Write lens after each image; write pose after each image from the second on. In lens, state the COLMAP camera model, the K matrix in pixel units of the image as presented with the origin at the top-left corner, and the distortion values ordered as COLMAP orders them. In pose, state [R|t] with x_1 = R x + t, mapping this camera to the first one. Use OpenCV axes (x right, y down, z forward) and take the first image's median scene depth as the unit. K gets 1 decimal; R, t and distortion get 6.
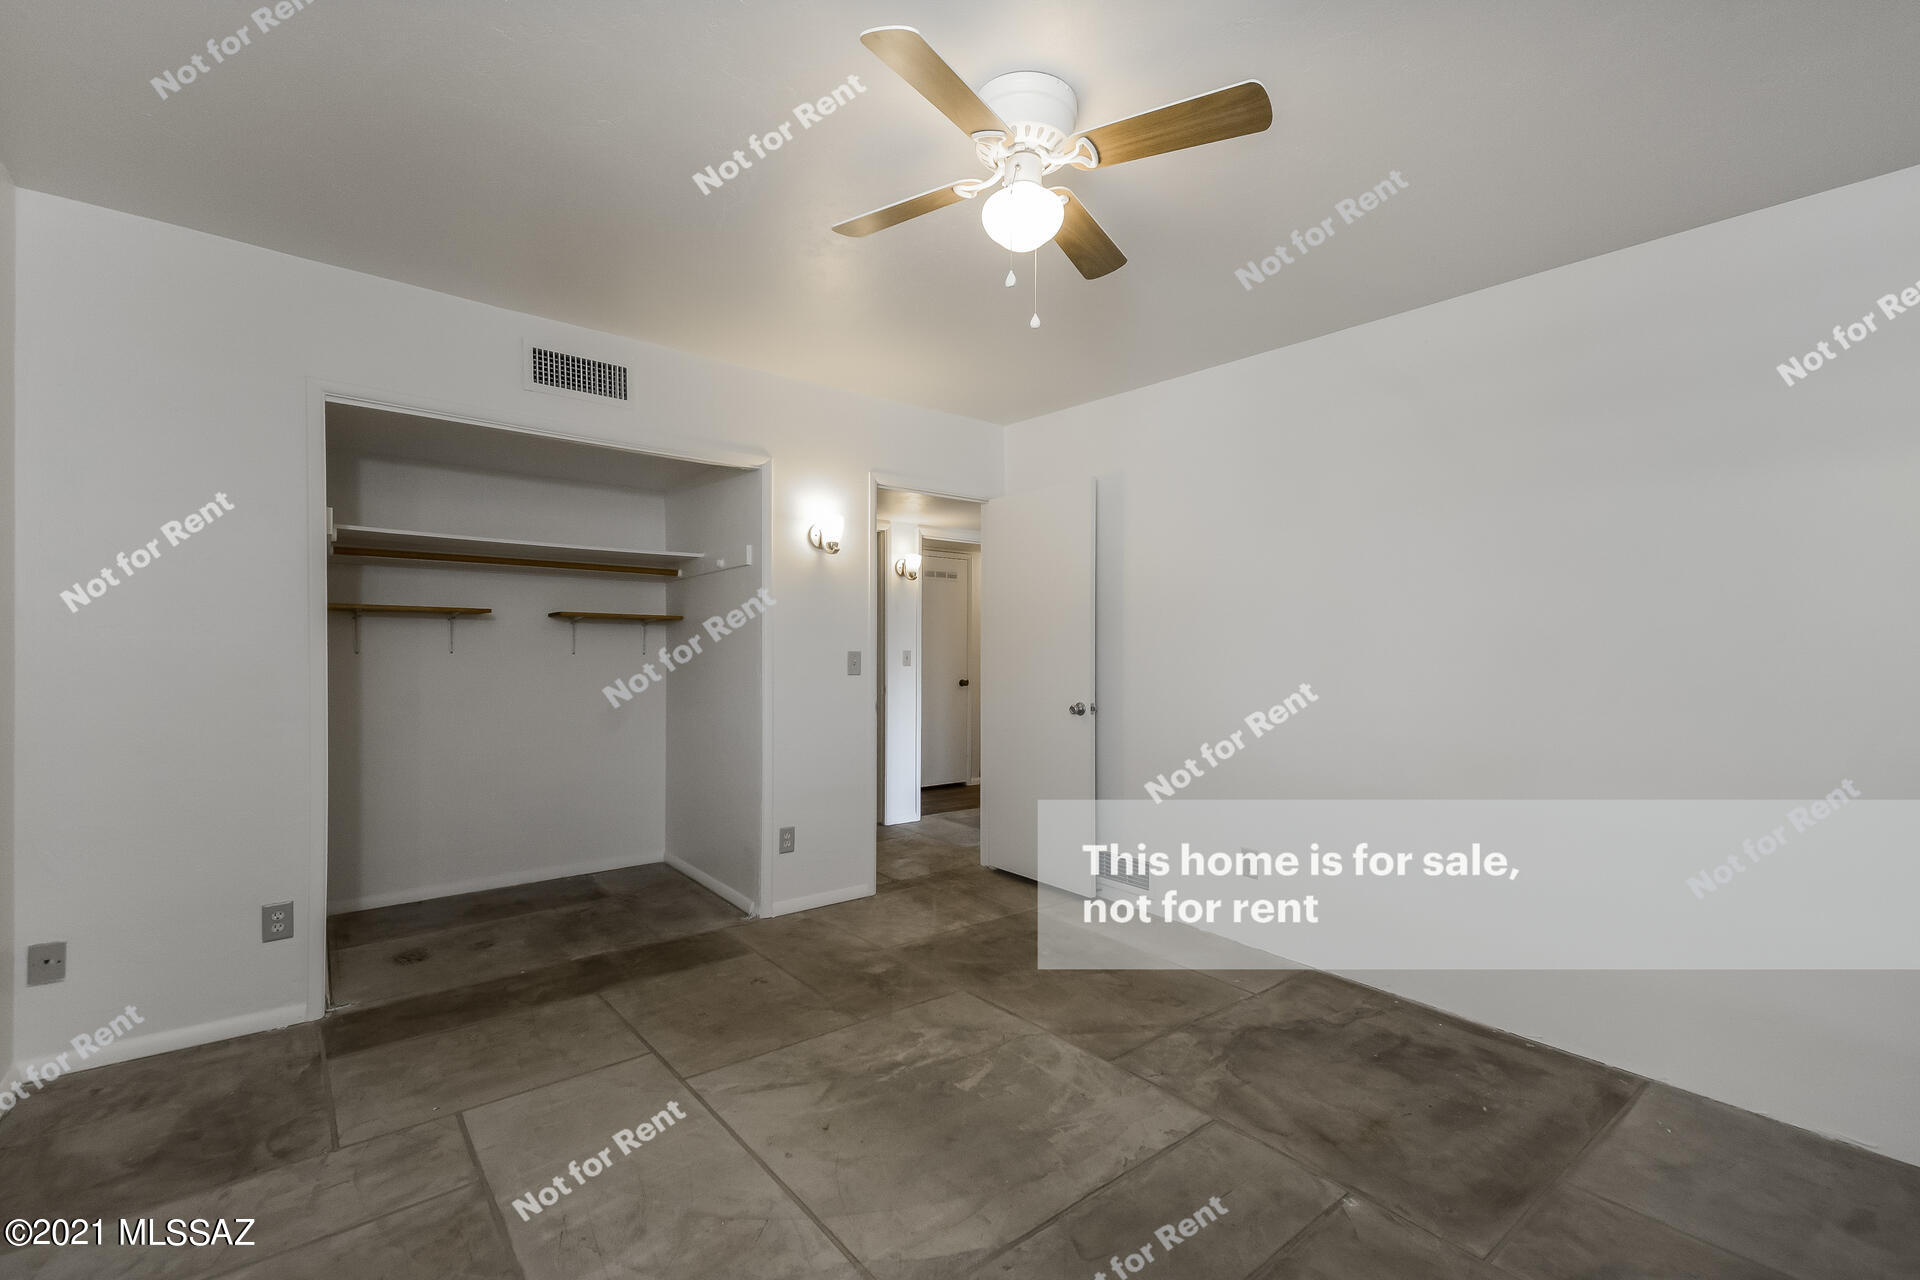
lens RADIAL K [[841.6, 0, 962.5], [0, 841.6, 647.1], [0, 0, 1]] dist [0.038900, -0.002646]
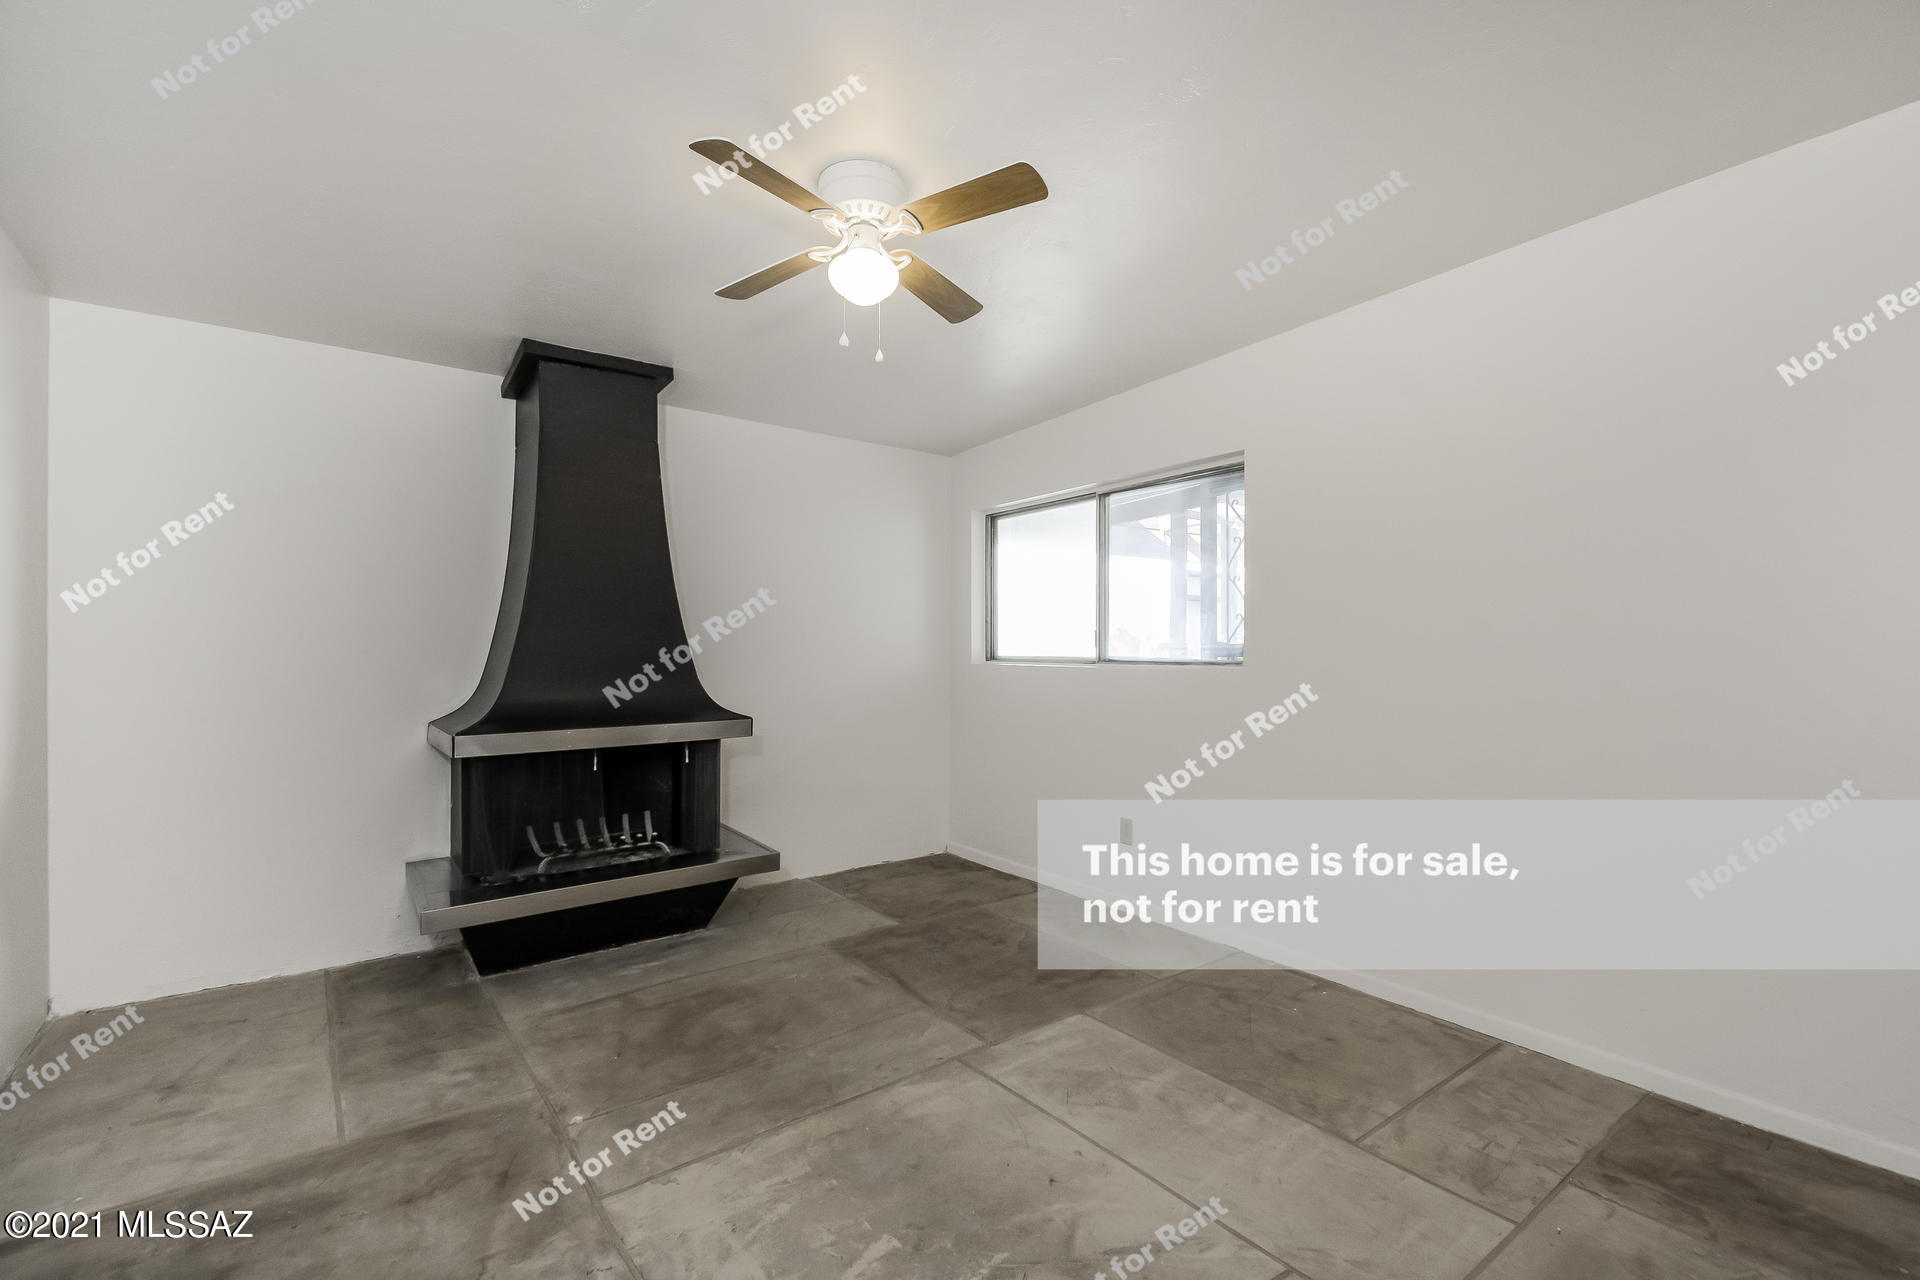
lens RADIAL K [[841.6, 0, 958.4], [0, 841.6, 647.1], [0, 0, 1]] dist [0.038900, -0.002646]
pose [[-0.999620, -0.006143, 0.026860, -0.085796], [-0.006481, 0.999901, -0.012513, 0.015640], [-0.026781, -0.012682, -0.999561, 1.991235]]
